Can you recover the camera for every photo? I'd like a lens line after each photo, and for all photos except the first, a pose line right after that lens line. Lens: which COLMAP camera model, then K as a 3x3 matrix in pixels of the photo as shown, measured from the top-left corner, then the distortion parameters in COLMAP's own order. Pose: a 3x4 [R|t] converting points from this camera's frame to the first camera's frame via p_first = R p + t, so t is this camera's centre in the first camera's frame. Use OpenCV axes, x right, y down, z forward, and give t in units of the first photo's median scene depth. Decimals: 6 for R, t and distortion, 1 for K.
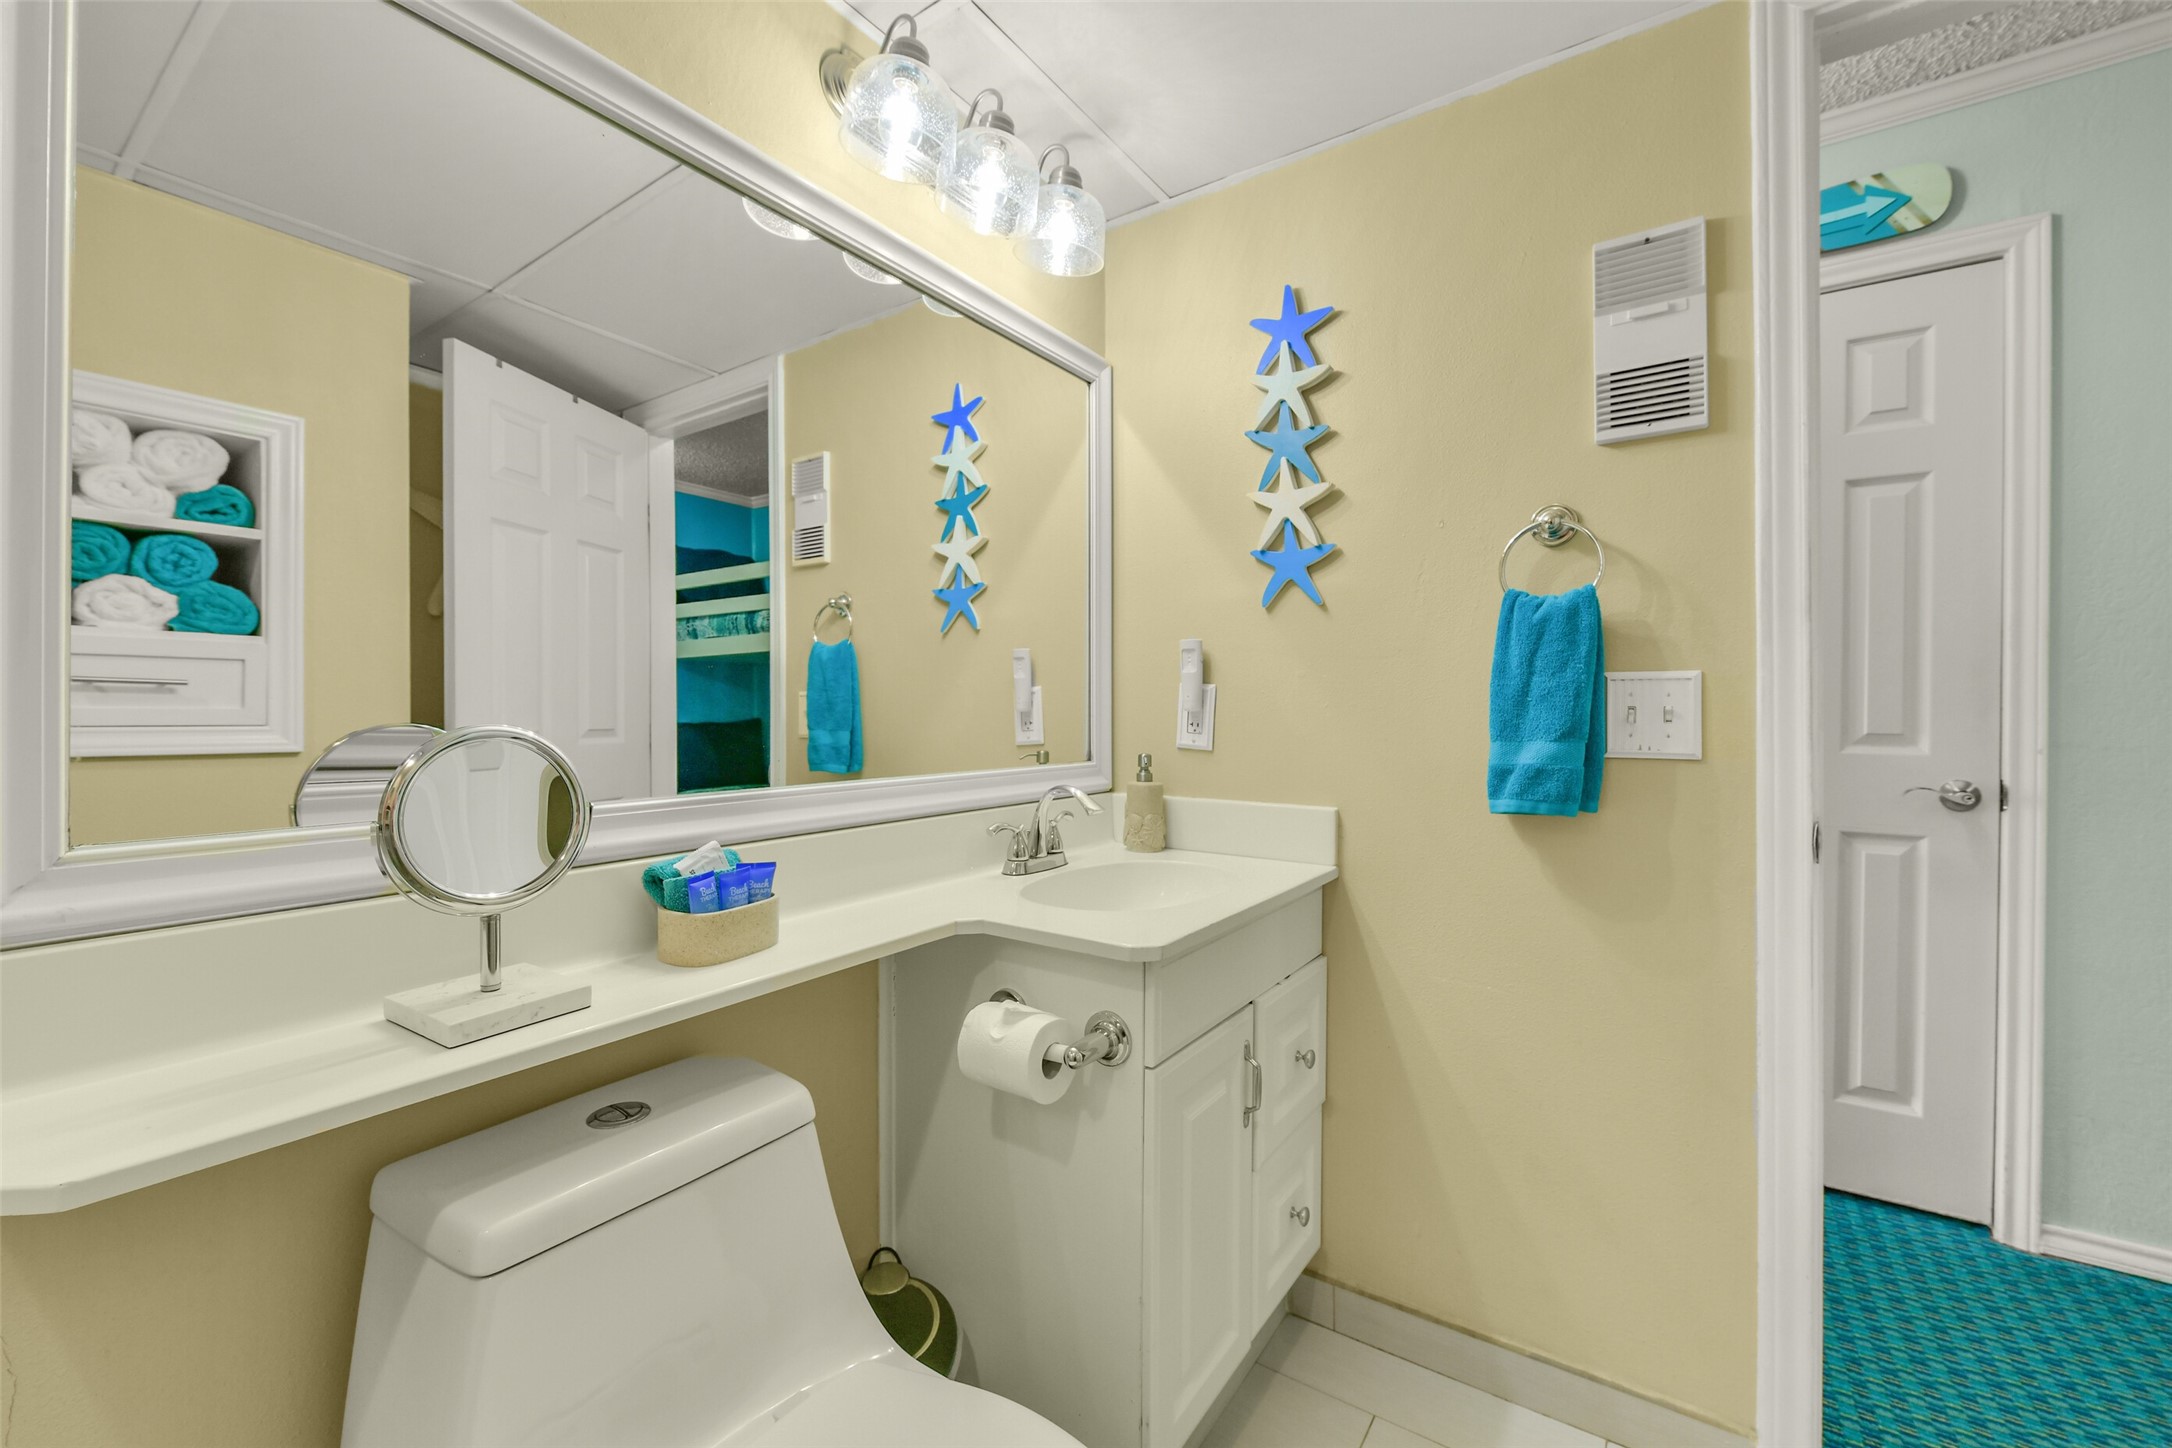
lens RADIAL K [[870.7, 0, 1090.7], [0, 870.7, 740.6], [0, 0, 1]] dist [0.000142, -0.000306]
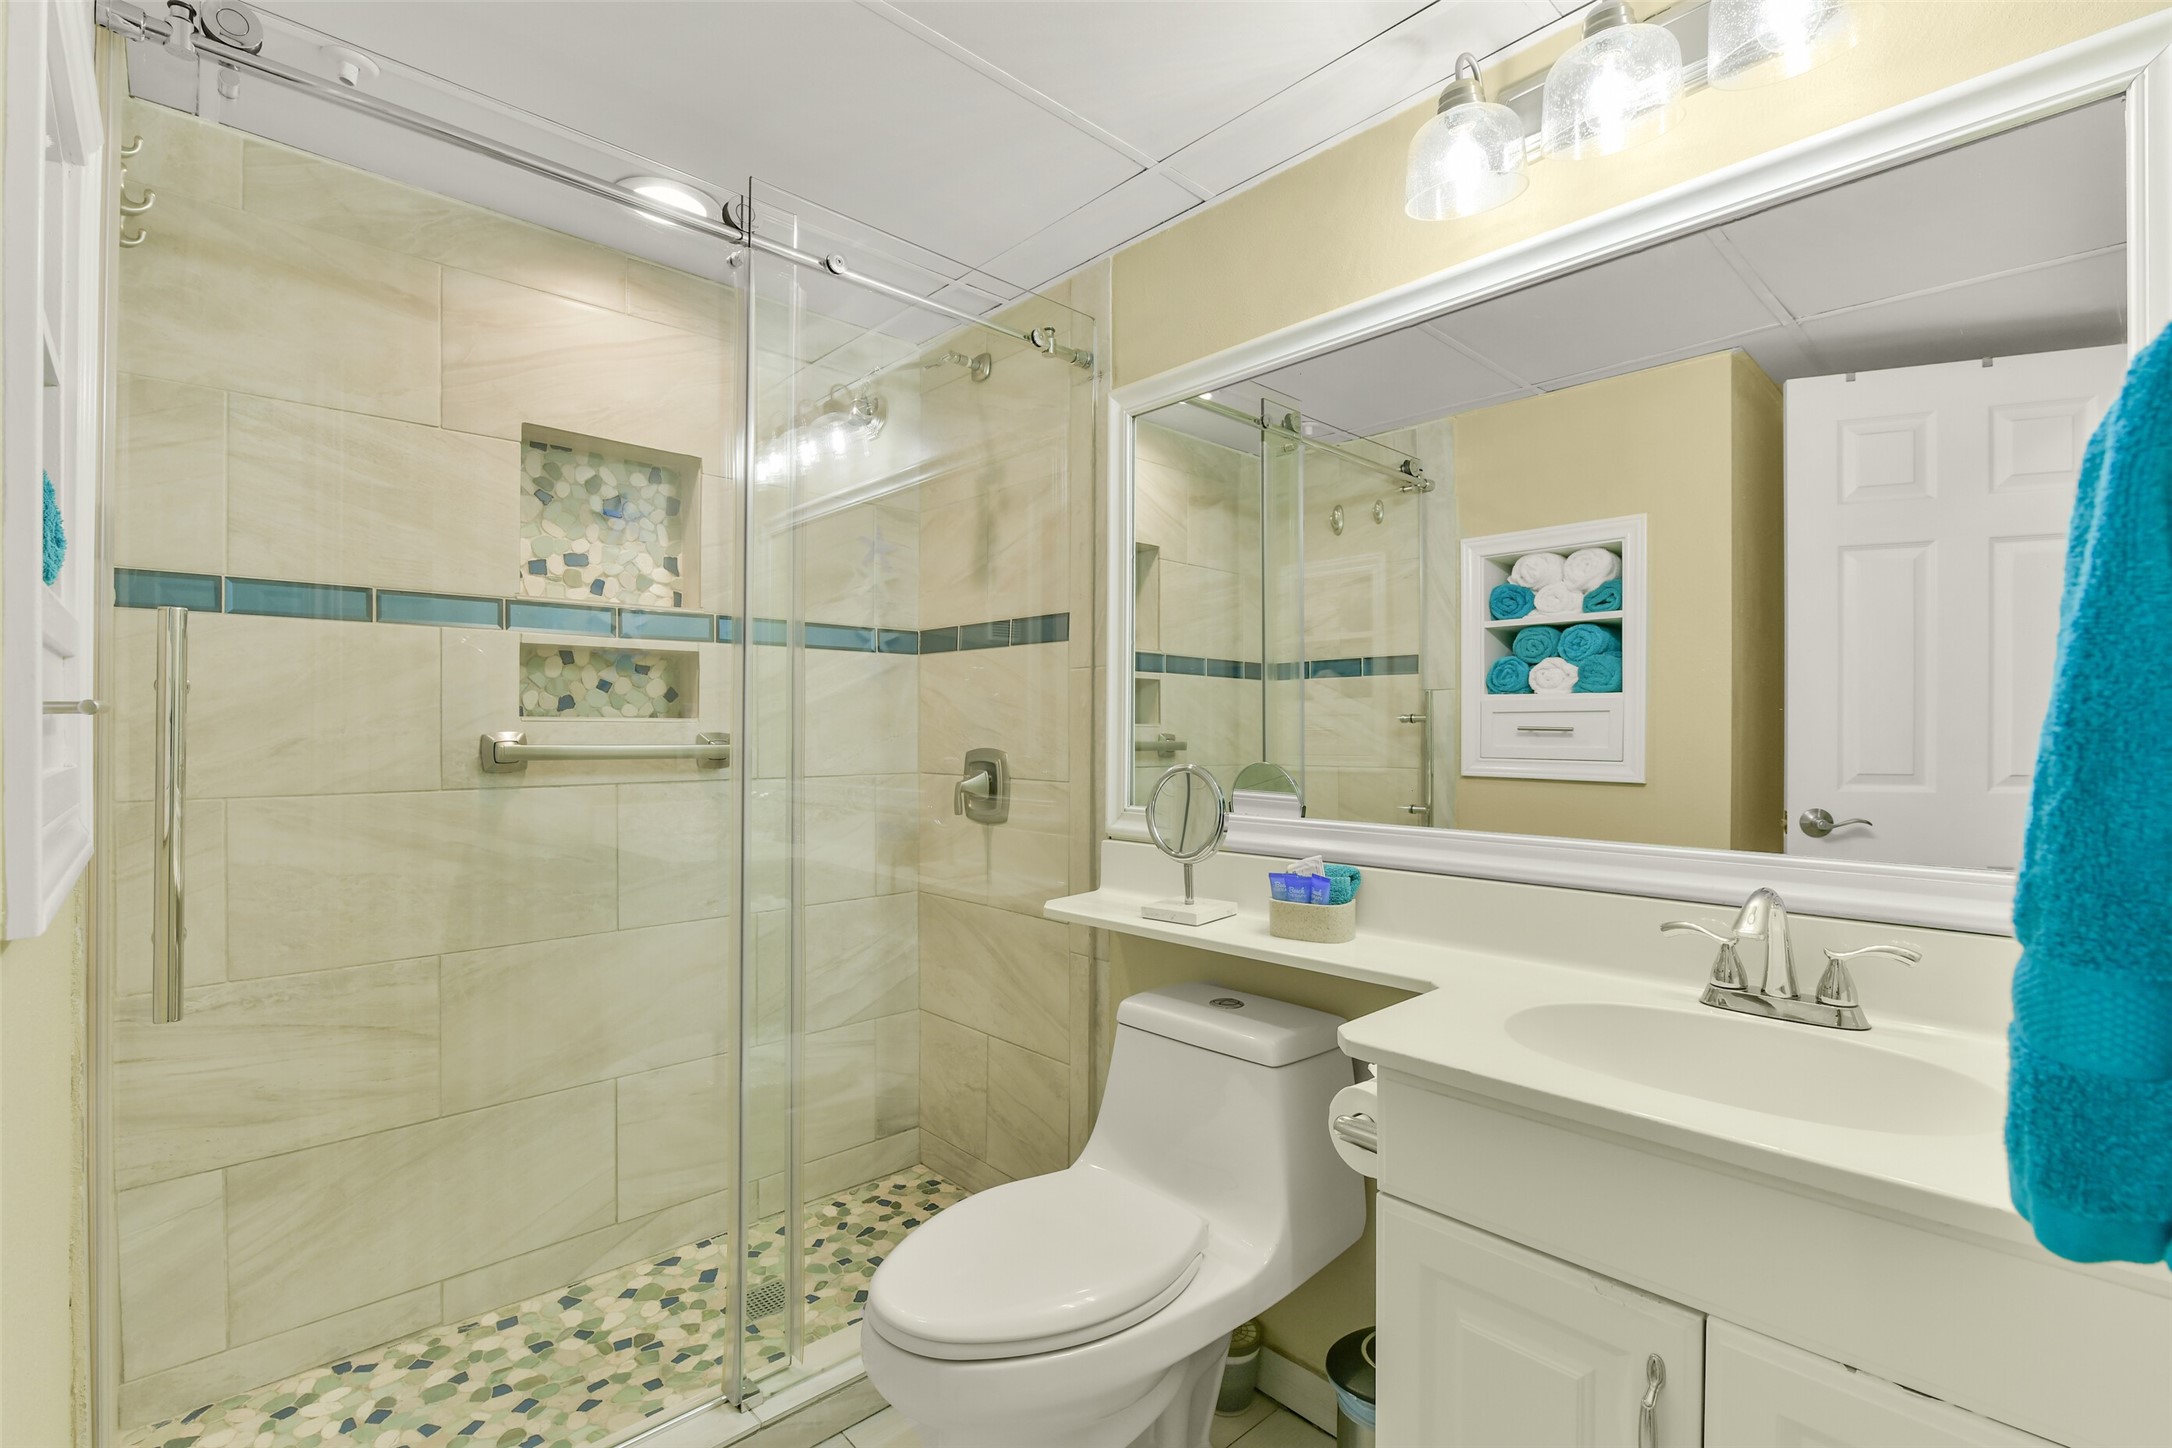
lens RADIAL K [[987.0, 0, 1086.0], [0, 987.0, 724.0], [0, 0, 1]] dist [0.000805, 0.000066]
pose [[-0.222908, -0.007777, -0.974809, 0.703683], [-0.036692, 0.999327, 0.000418, -0.046598], [0.974149, 0.035861, -0.223043, 0.593489]]
